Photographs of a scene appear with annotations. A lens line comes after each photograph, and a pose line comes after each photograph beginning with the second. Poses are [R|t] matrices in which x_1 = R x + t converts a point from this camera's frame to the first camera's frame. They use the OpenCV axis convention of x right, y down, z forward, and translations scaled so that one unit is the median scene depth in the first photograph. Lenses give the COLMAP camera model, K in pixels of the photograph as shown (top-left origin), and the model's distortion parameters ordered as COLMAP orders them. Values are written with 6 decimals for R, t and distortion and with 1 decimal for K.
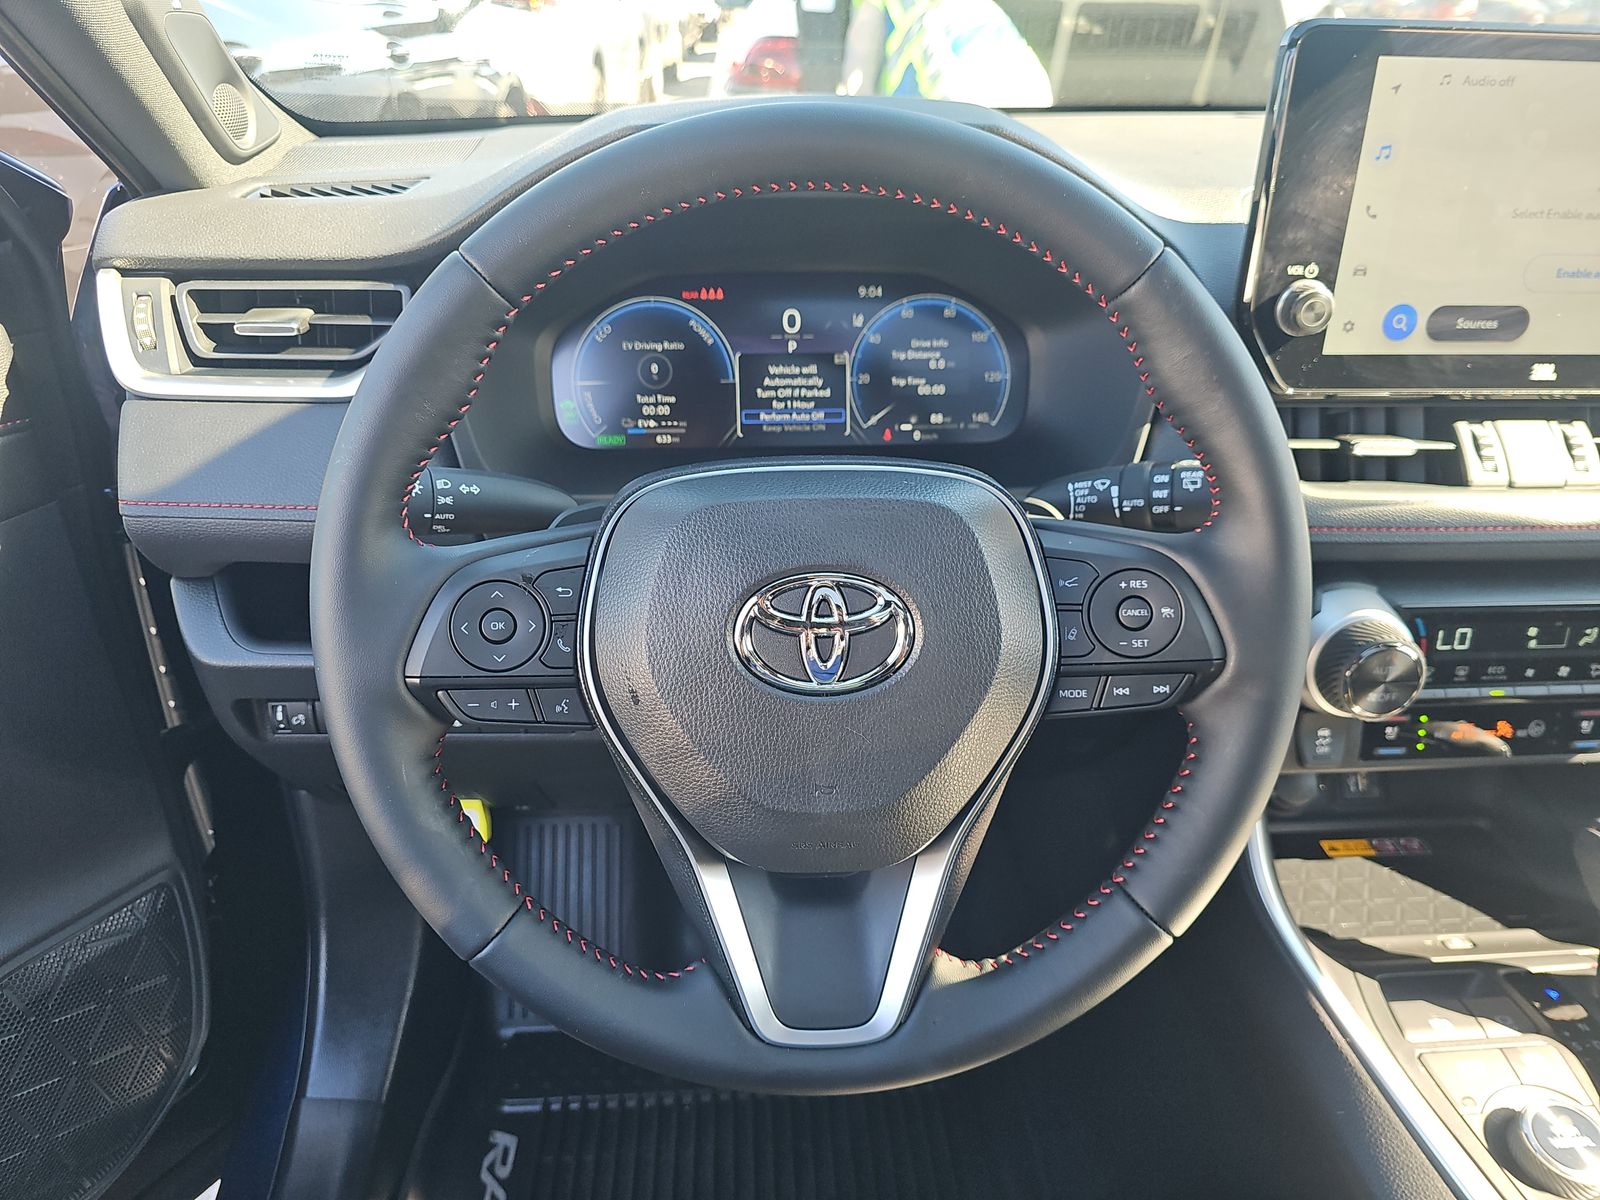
lens RADIAL K [[1031.4, 0, 800.0], [0, 1031.4, 600.0], [0, 0, 1]] dist [0.002122, -0.035465]
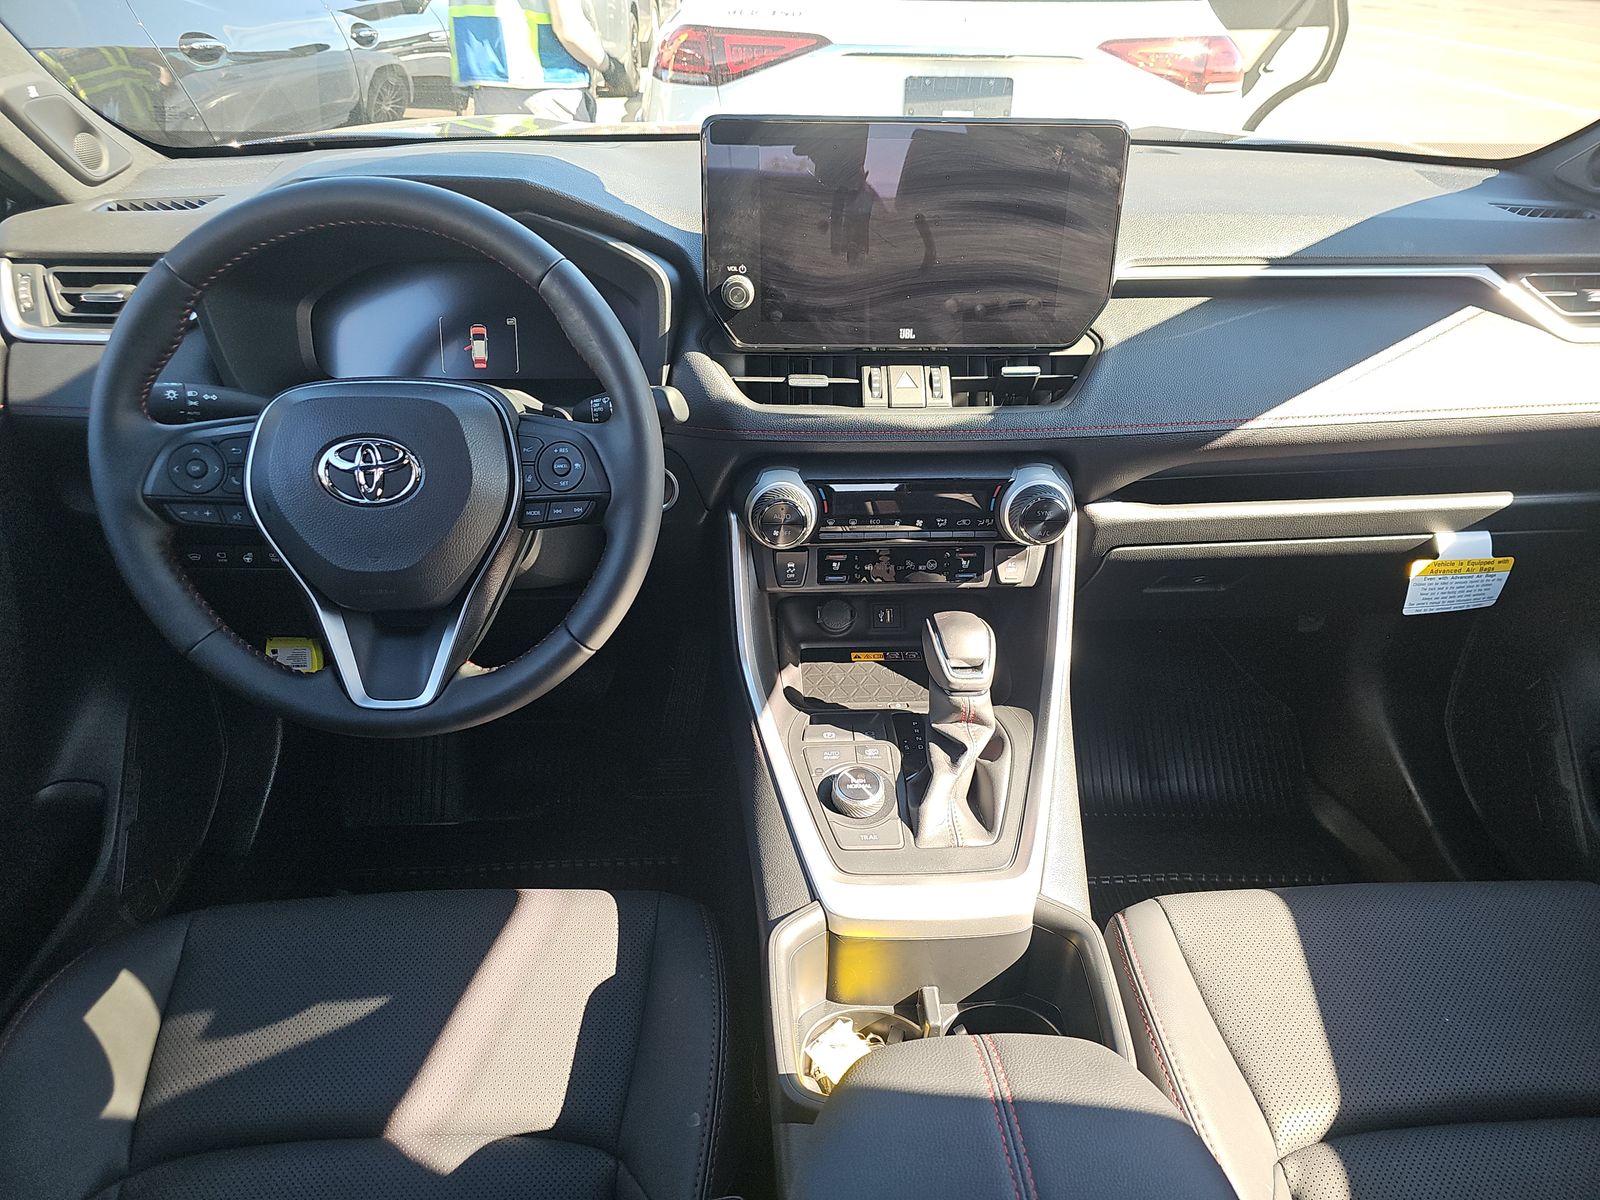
lens RADIAL K [[951.4, 0, 800.0], [0, 951.4, 600.0], [0, 0, 1]] dist [-0.000057, -0.026771]
pose [[0.999521, 0.007445, 0.030034, 0.543369], [-0.008984, 0.998635, 0.051450, 0.122414], [-0.029610, -0.051695, 0.998224, -0.525386]]
